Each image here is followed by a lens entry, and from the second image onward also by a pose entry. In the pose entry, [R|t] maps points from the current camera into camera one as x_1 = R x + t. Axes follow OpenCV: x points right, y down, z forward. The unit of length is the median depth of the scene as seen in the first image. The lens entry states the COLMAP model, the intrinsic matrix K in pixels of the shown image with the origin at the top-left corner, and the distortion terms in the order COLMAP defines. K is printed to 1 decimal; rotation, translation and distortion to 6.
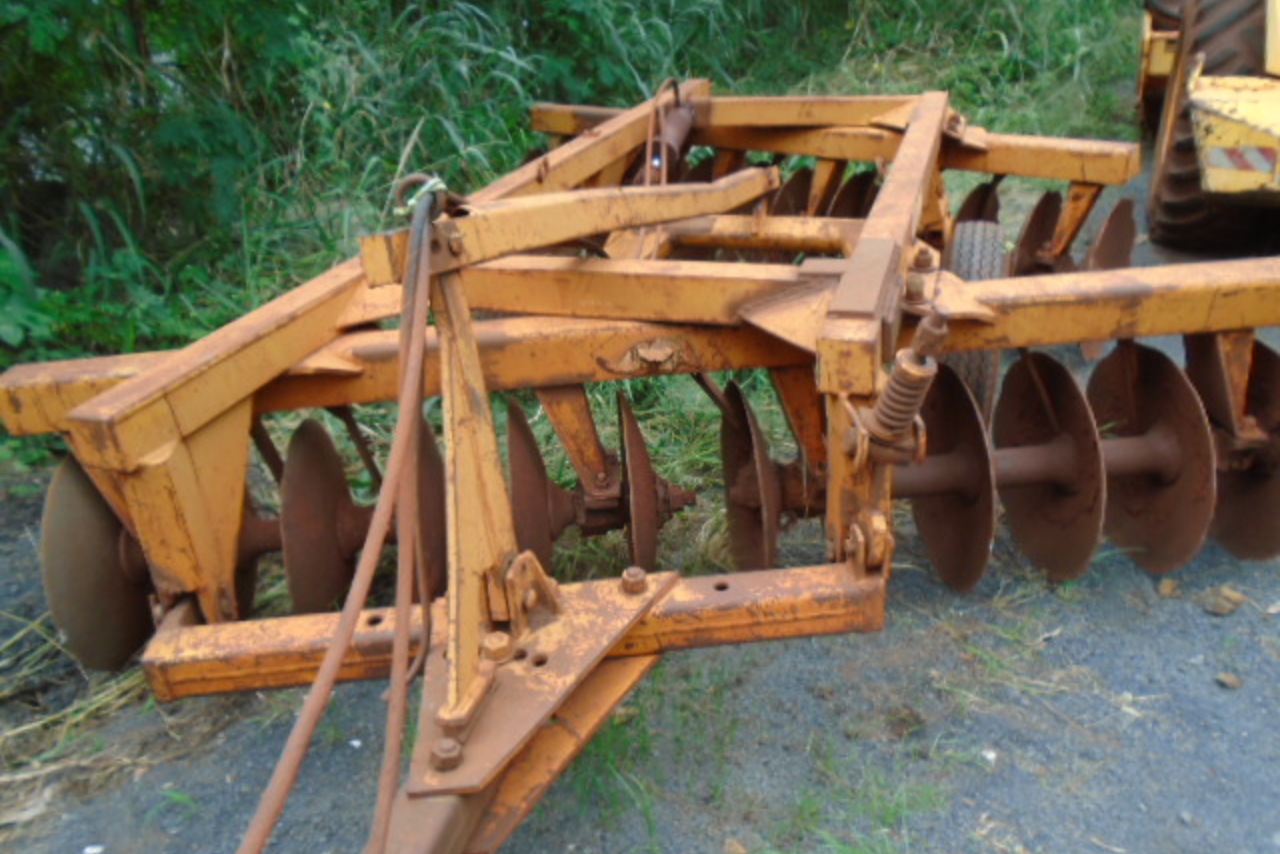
lens RADIAL K [[982.1, 0, 639.7], [0, 982.1, 429.6], [0, 0, 1]] dist [-0.023518, 0.012795]
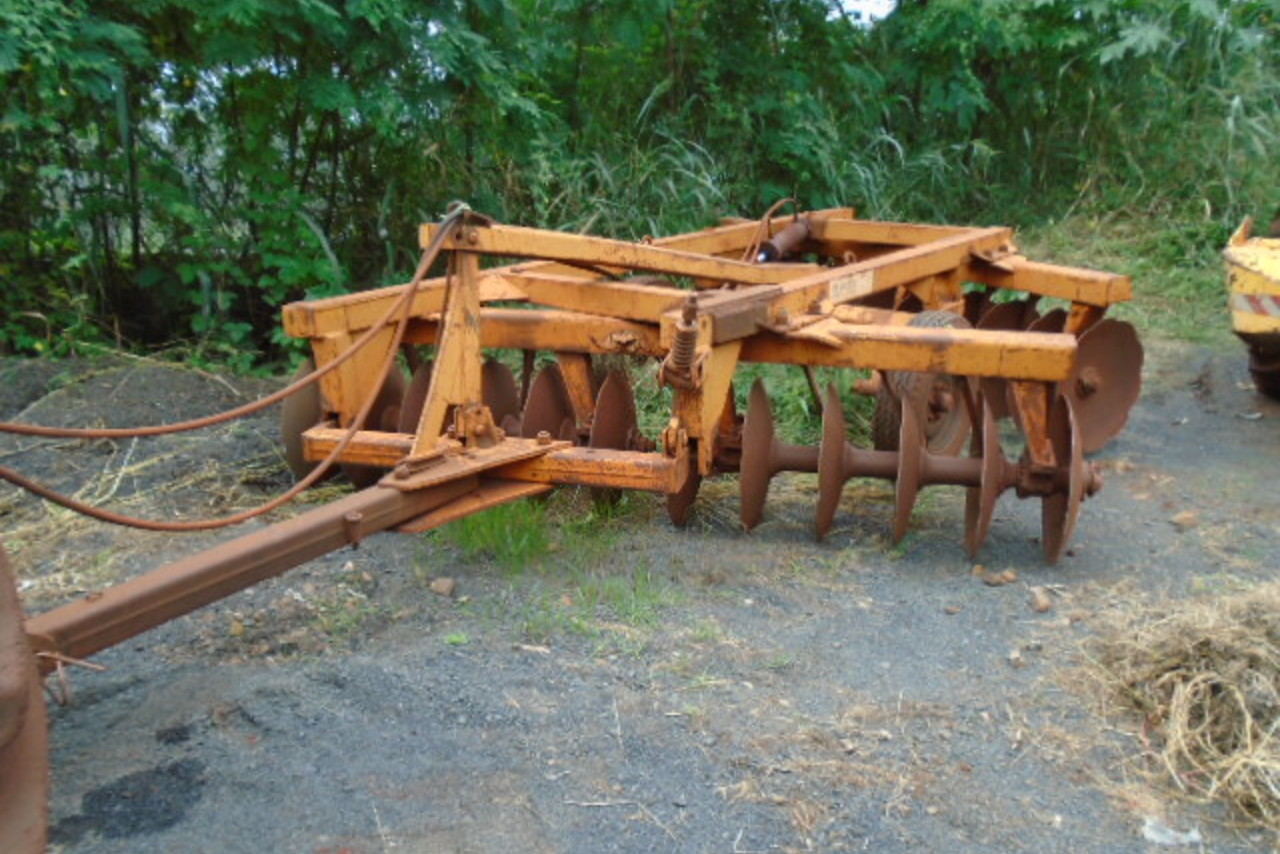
lens RADIAL K [[982.1, 0, 640.2], [0, 982.1, 428.2], [0, 0, 1]] dist [-0.023518, 0.012795]
pose [[0.936090, 0.152872, -0.316806, 0.430272], [-0.194894, 0.975154, -0.105316, 0.173450], [0.292835, 0.160329, 0.942625, -0.374127]]
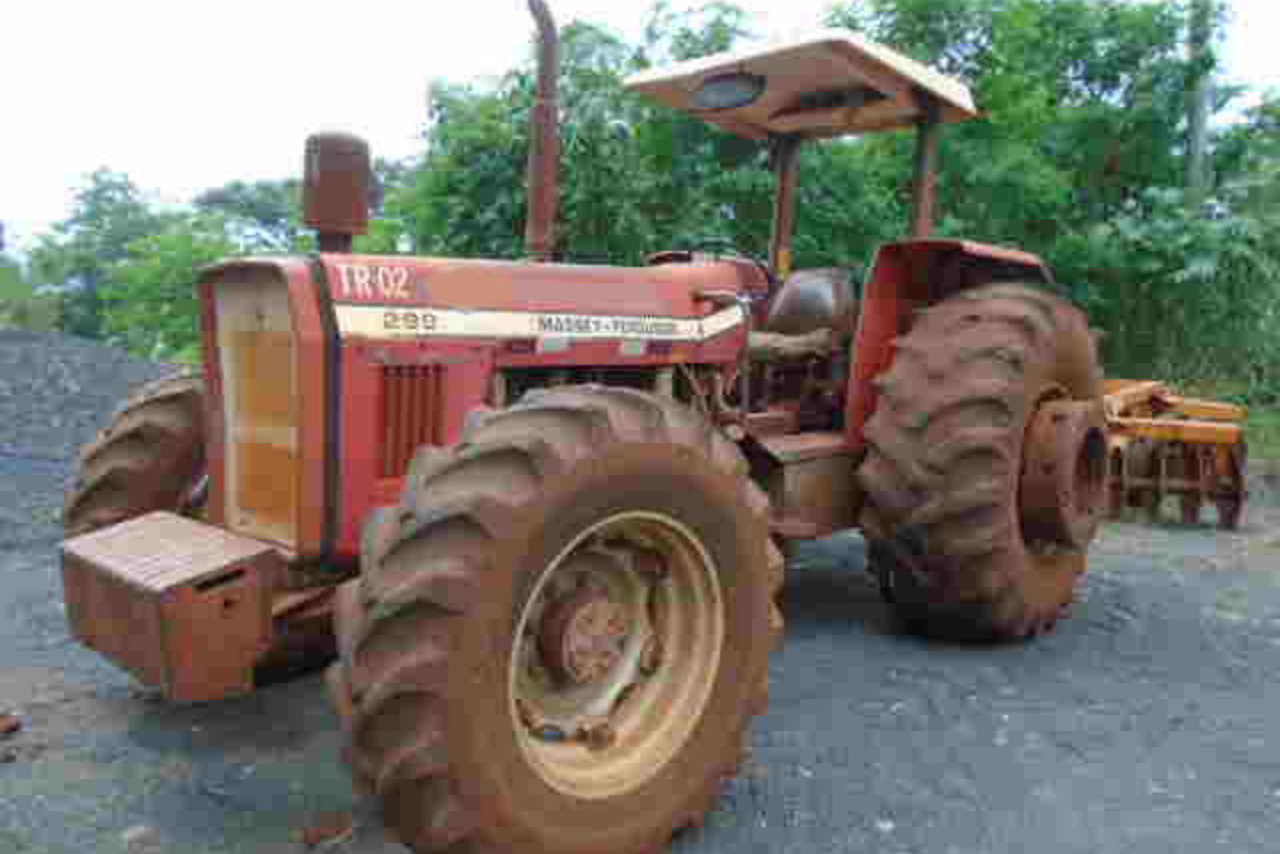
lens RADIAL K [[982.1, 0, 640.2], [0, 982.1, 430.0], [0, 0, 1]] dist [-0.023518, 0.012795]
pose [[0.932949, 0.125683, -0.337358, -0.050508], [-0.221674, 0.938918, -0.263235, 0.852934], [0.283667, 0.320368, 0.903824, -1.848823]]
